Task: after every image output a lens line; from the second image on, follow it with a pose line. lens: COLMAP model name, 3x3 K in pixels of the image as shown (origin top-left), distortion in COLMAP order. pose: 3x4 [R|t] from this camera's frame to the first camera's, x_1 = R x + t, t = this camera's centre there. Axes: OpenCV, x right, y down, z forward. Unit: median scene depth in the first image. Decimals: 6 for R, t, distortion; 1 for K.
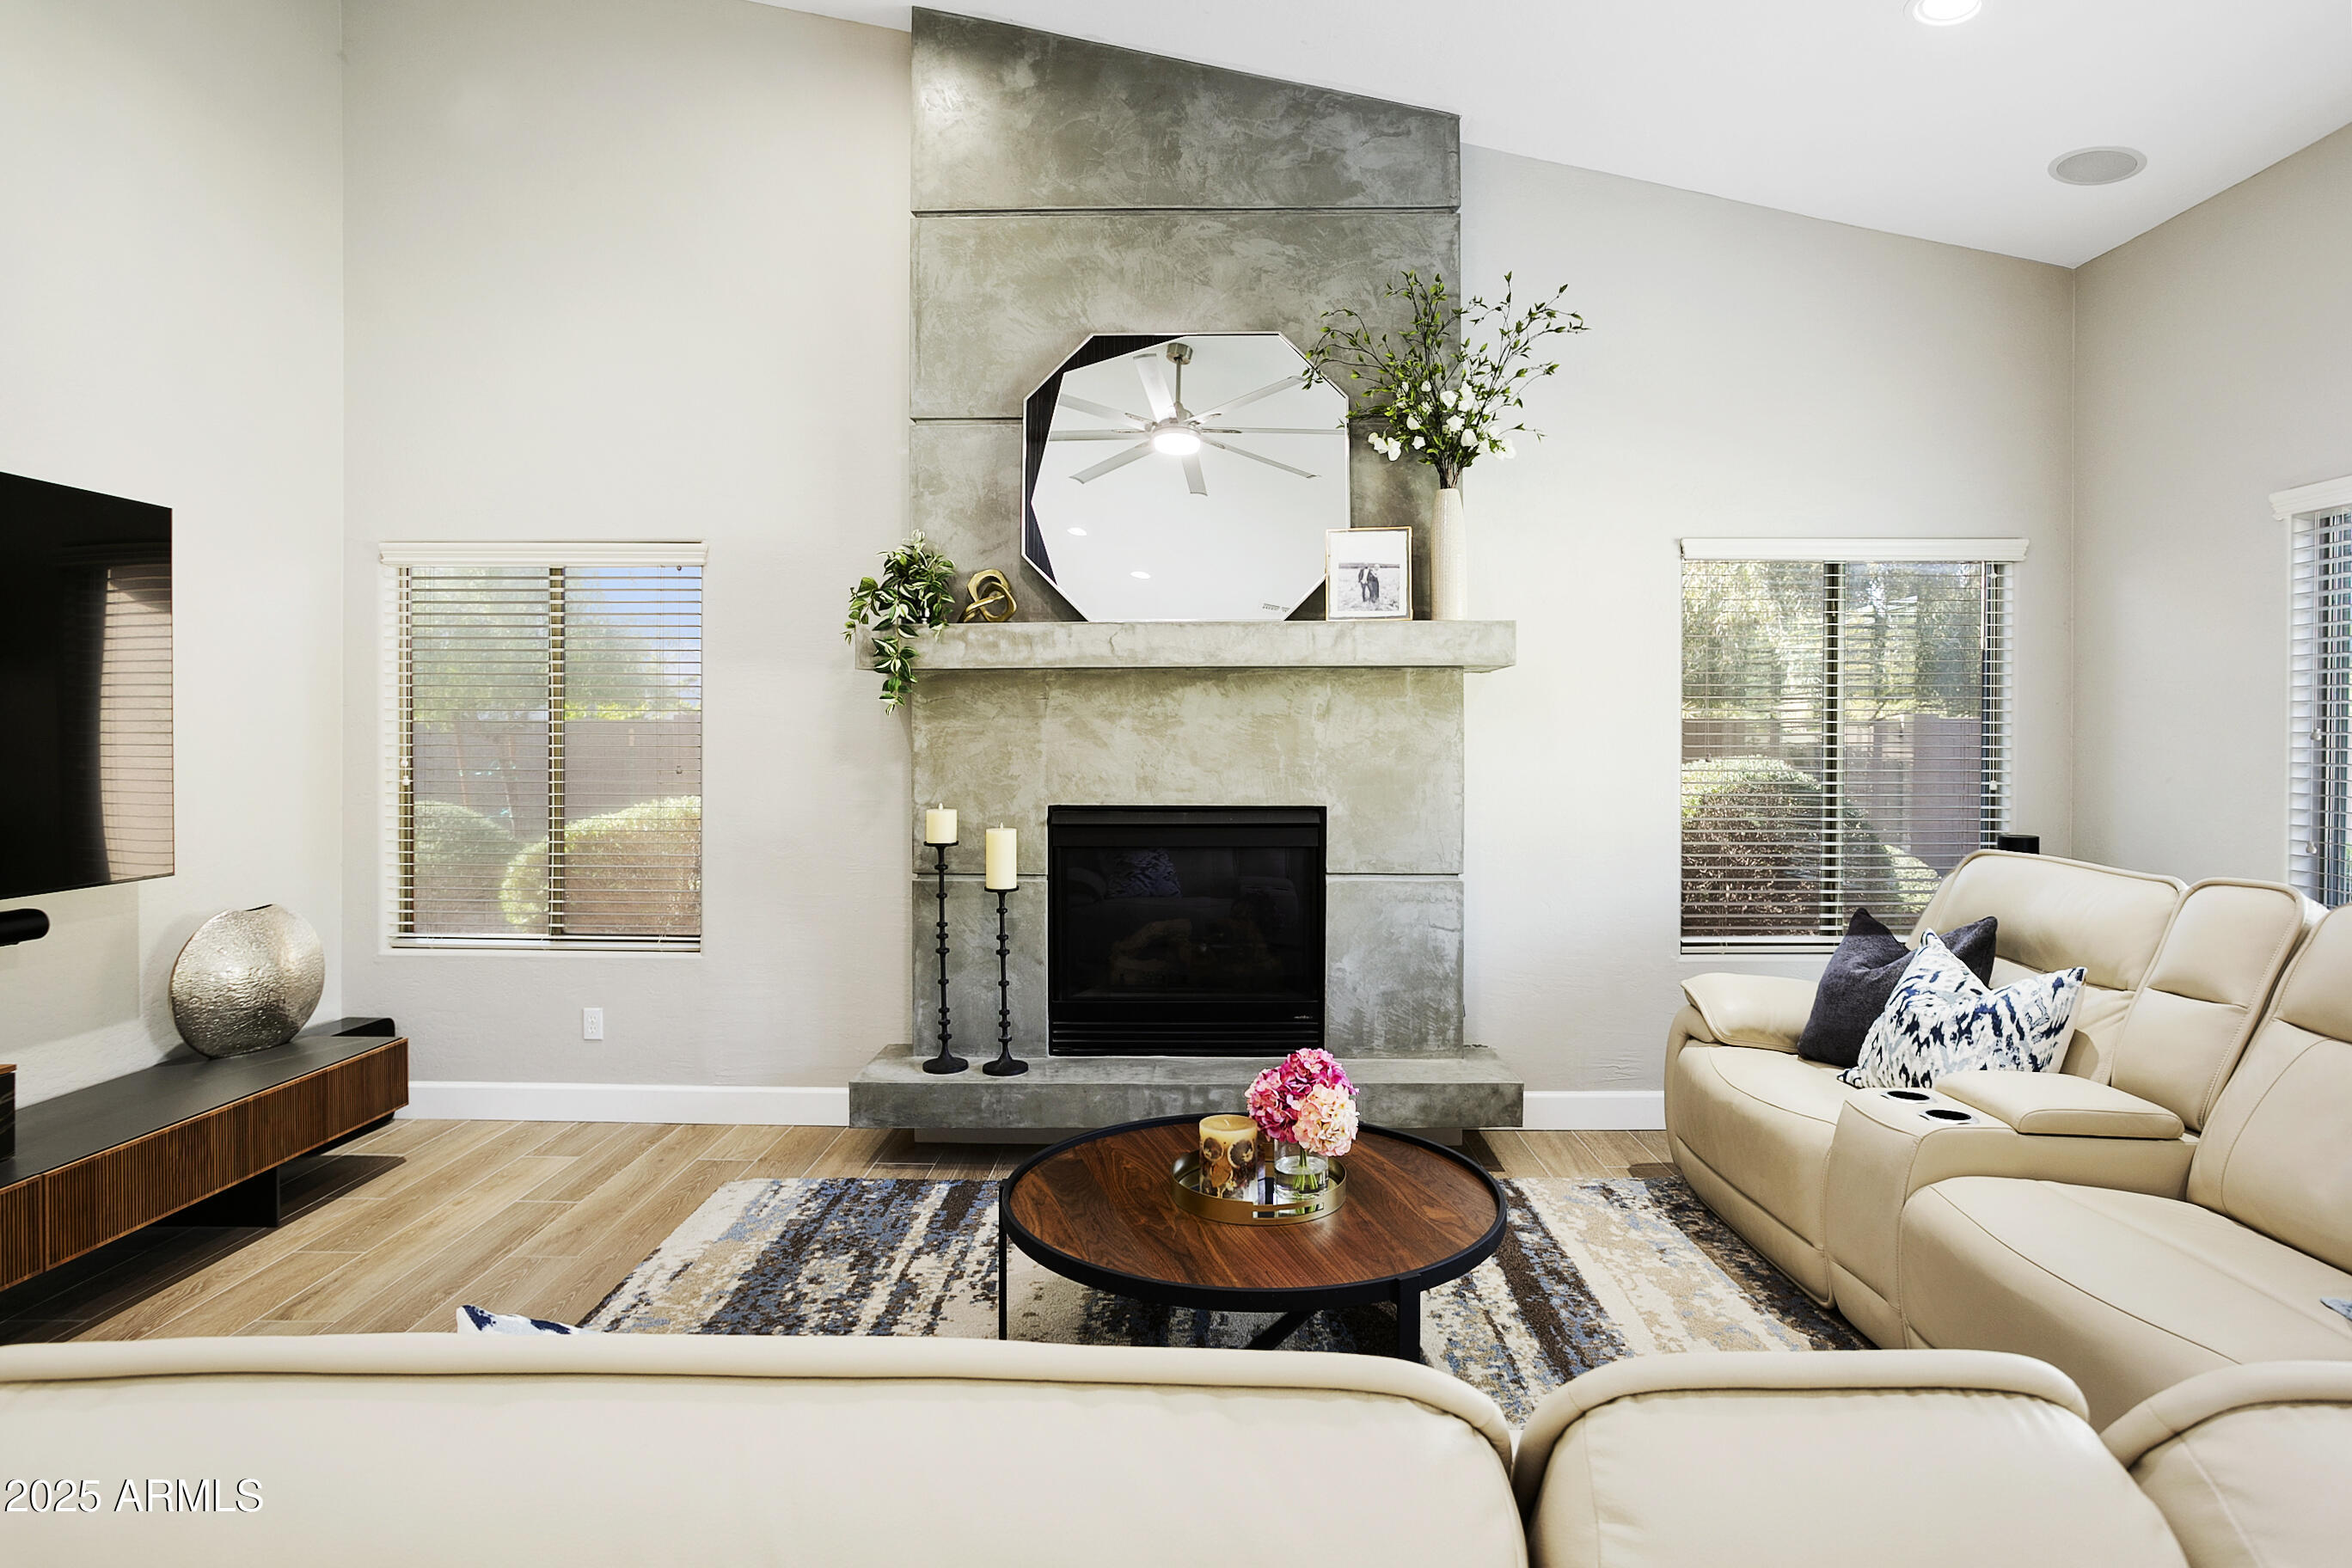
lens RADIAL K [[1364.7, 0, 1175.5], [0, 1364.7, 772.7], [0, 0, 1]] dist [-0.002933, -0.000241]
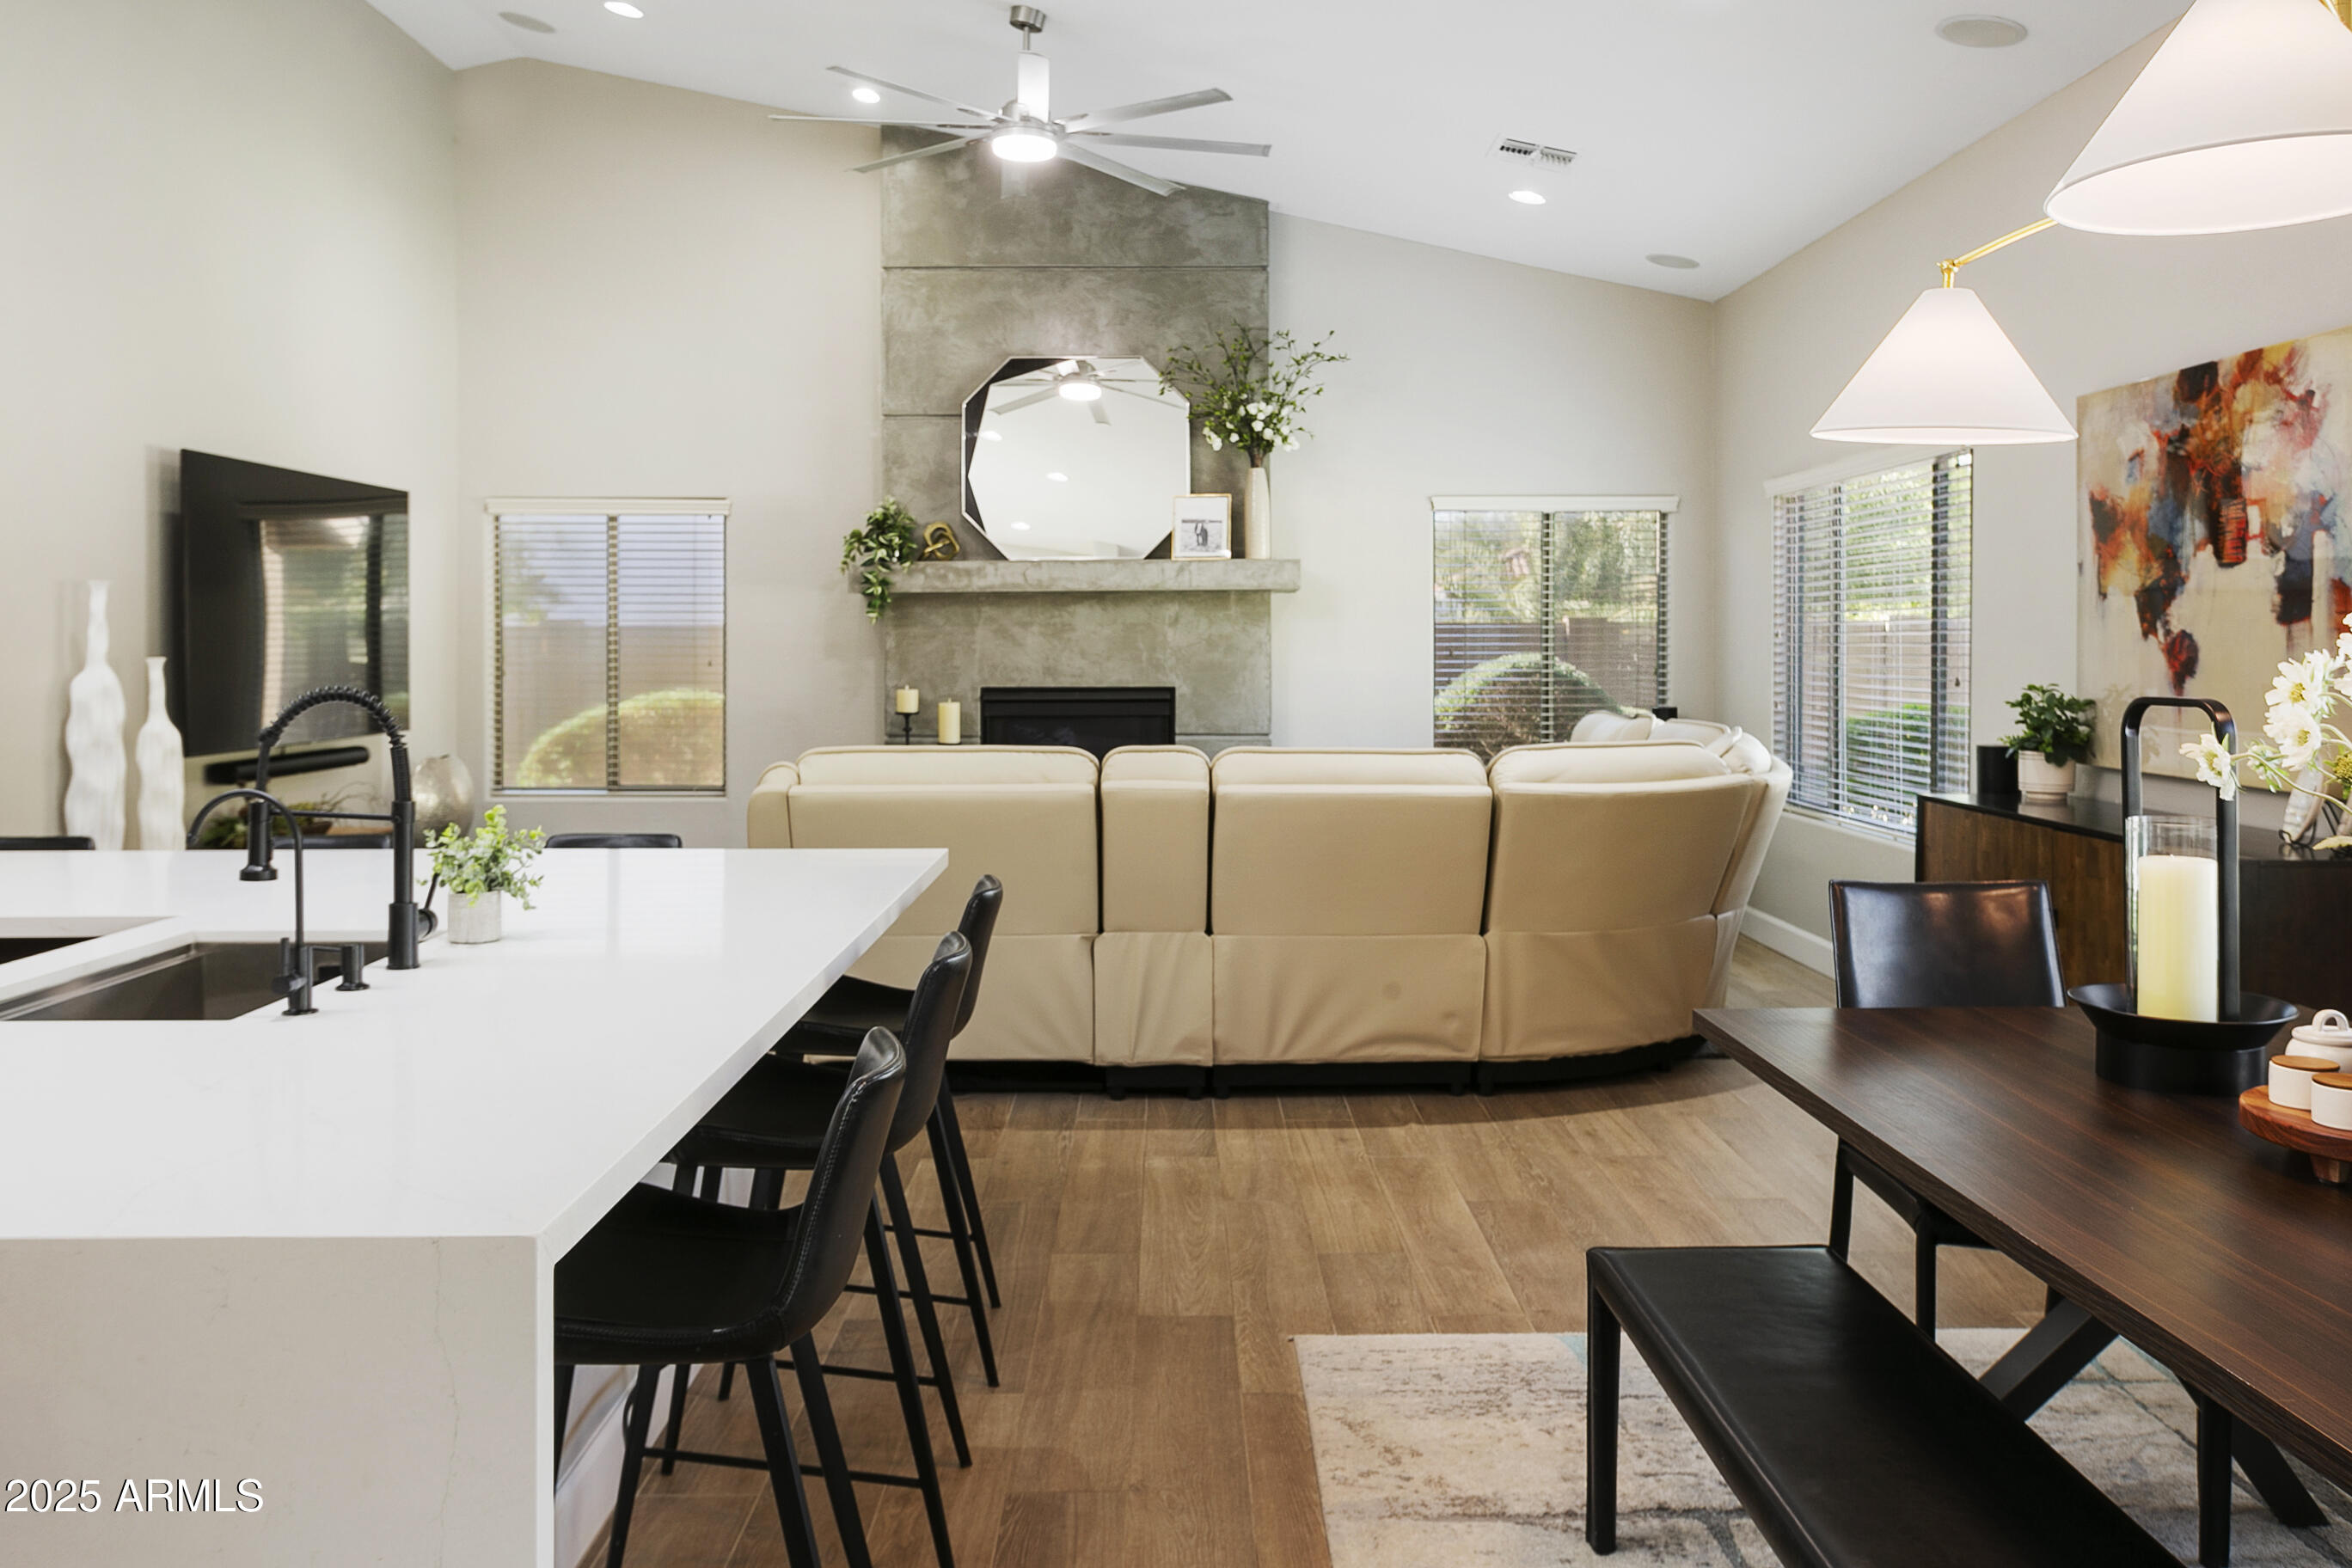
lens RADIAL K [[1981.4, 0, 1193.6], [0, 1981.4, 708.0], [0, 0, 1]] dist [0.055656, 0.001512]
pose [[0.999391, -0.003665, 0.034687, 0.056929], [0.003469, 0.999978, 0.005720, 0.034766], [-0.034707, -0.005596, 0.999382, -1.083966]]
